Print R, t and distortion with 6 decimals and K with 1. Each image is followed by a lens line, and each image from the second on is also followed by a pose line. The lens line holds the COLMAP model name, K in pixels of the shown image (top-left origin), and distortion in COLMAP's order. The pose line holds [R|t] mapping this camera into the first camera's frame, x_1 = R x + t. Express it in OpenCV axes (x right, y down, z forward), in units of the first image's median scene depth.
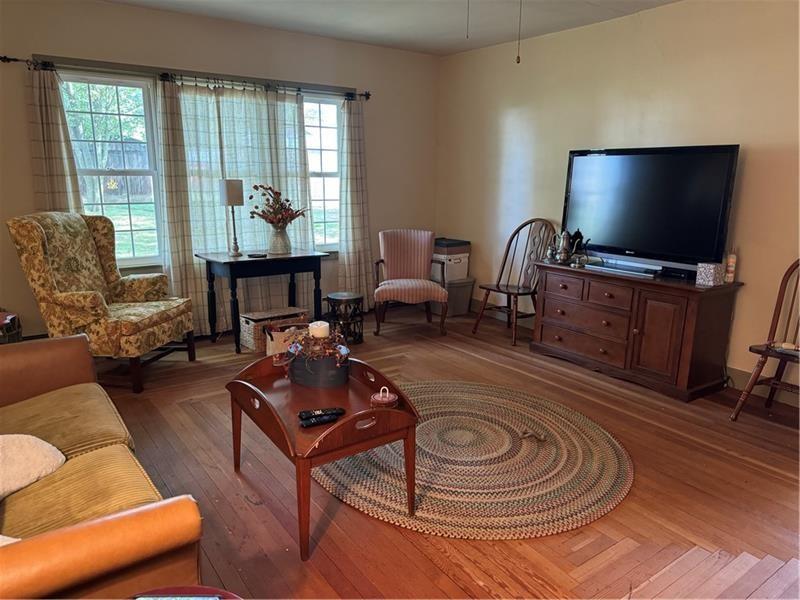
lens RADIAL K [[554.6, 0, 400.0], [0, 554.6, 300.0], [0, 0, 1]] dist [0.084360, -0.129336]
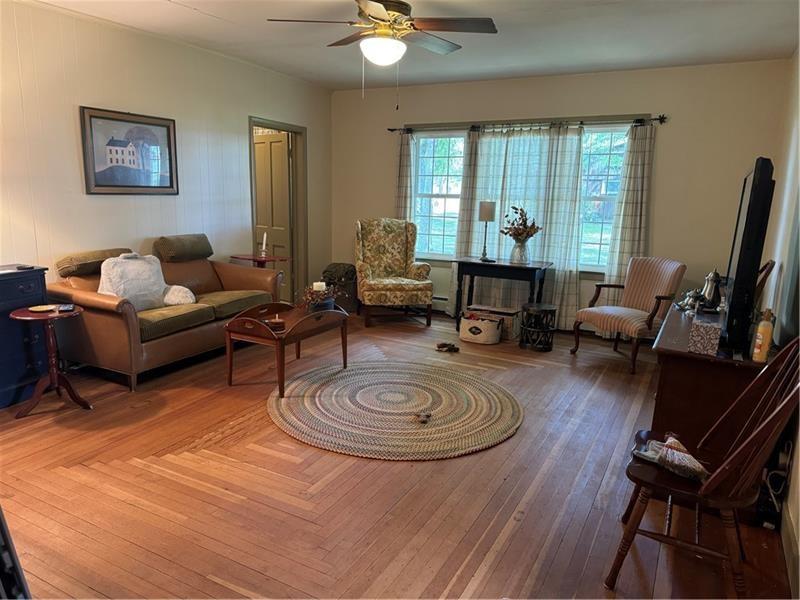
lens RADIAL K [[554.6, 0, 400.0], [0, 554.6, 300.0], [0, 0, 1]] dist [0.084360, -0.129336]
pose [[0.450207, 0.172317, -0.876140, 0.780123], [-0.217290, 0.972849, 0.079683, -0.050390], [0.866083, 0.154502, 0.475426, 0.241469]]
